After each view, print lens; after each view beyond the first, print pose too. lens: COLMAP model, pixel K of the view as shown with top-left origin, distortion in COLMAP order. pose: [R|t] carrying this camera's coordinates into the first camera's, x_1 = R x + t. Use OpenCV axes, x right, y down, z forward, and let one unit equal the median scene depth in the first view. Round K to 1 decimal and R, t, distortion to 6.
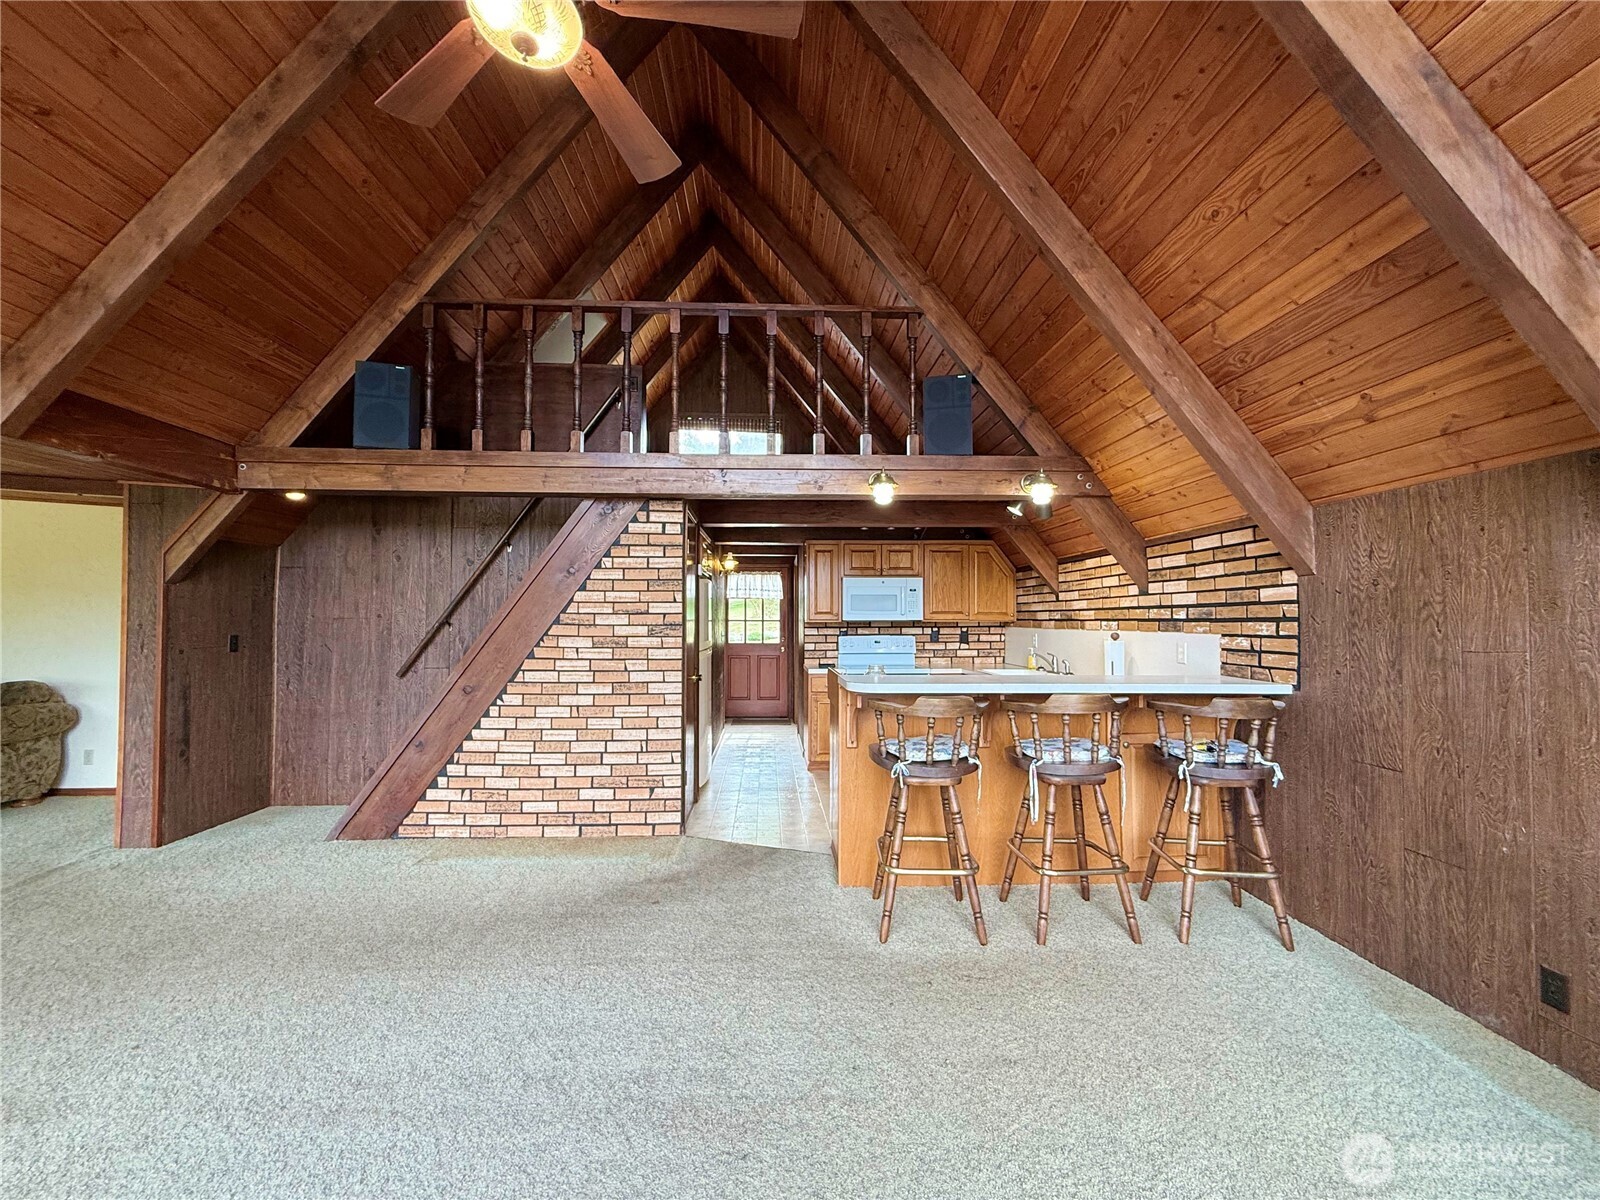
lens RADIAL K [[639.0, 0, 794.1], [0, 639.0, 600.8], [0, 0, 1]] dist [-0.001239, 0.000483]
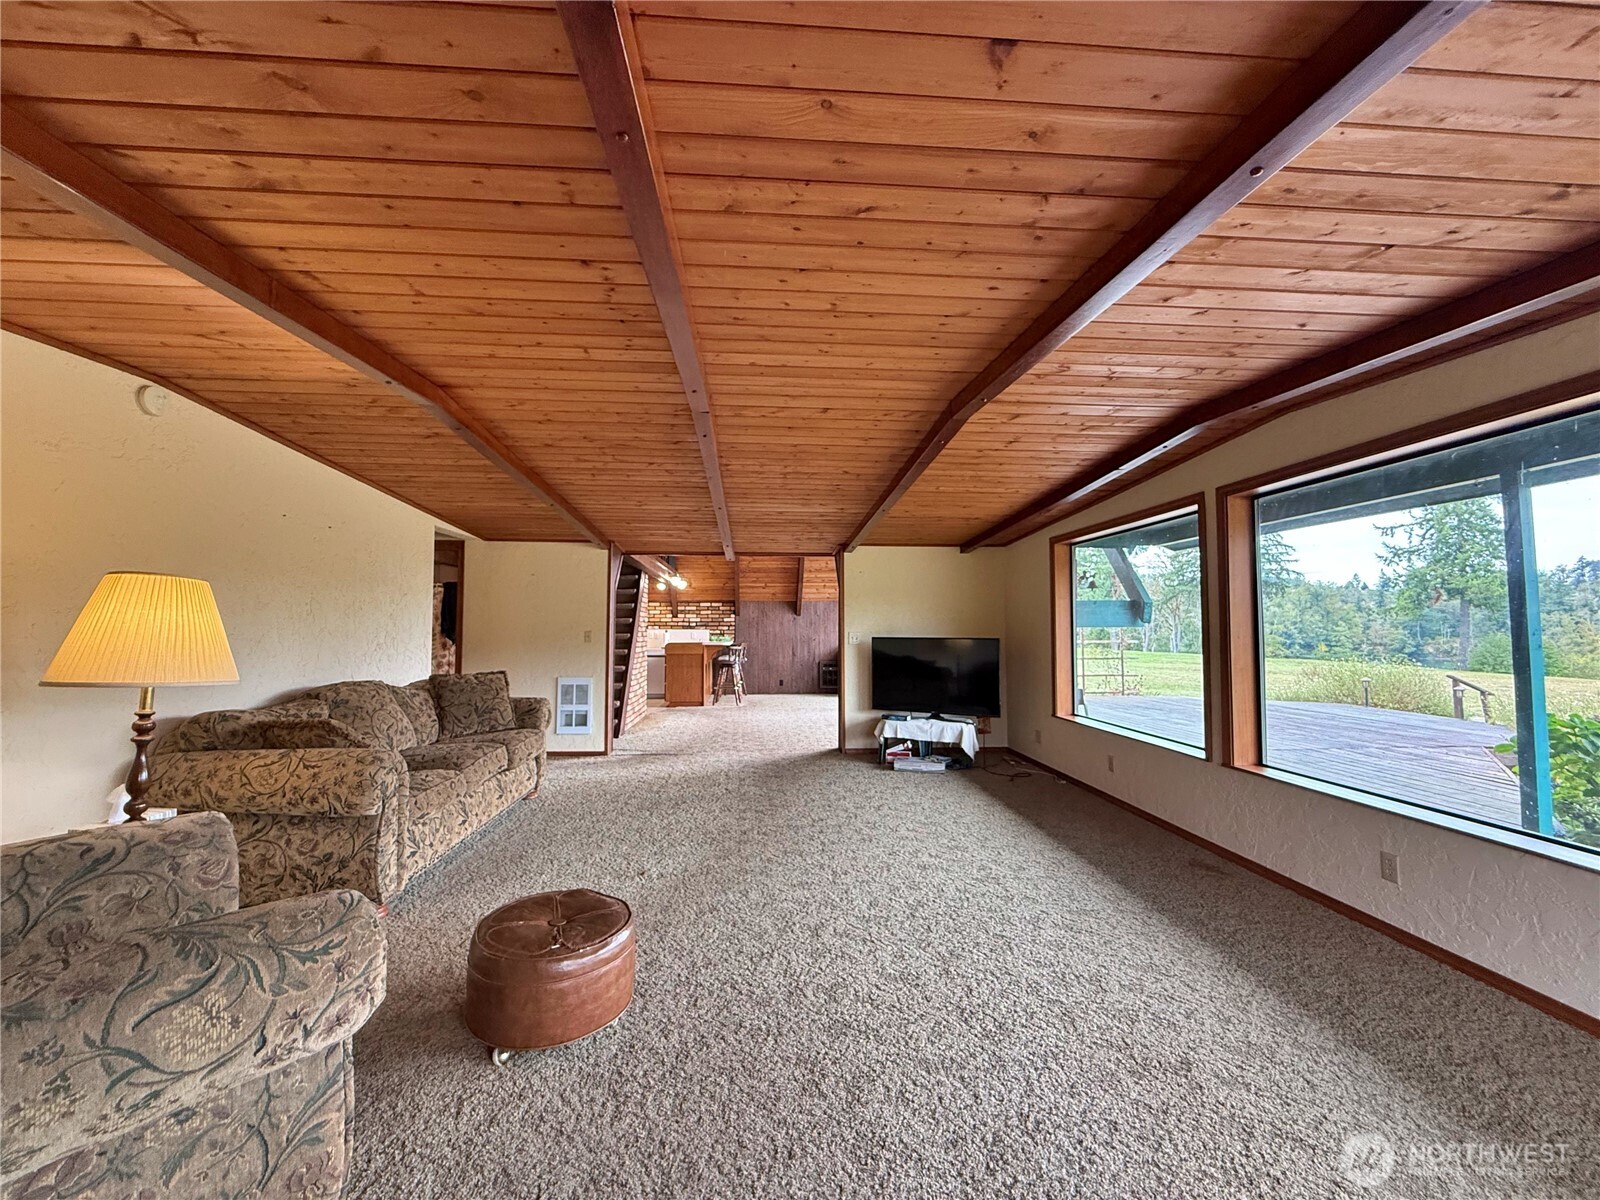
lens RADIAL K [[639.0, 0, 796.1], [0, 639.0, 600.3], [0, 0, 1]] dist [-0.001239, 0.000483]
pose [[-0.020553, 0.047944, 0.998639, -2.648165], [-0.031824, 0.998312, -0.048583, 0.039677], [-0.999282, -0.032779, -0.018993, 0.493998]]
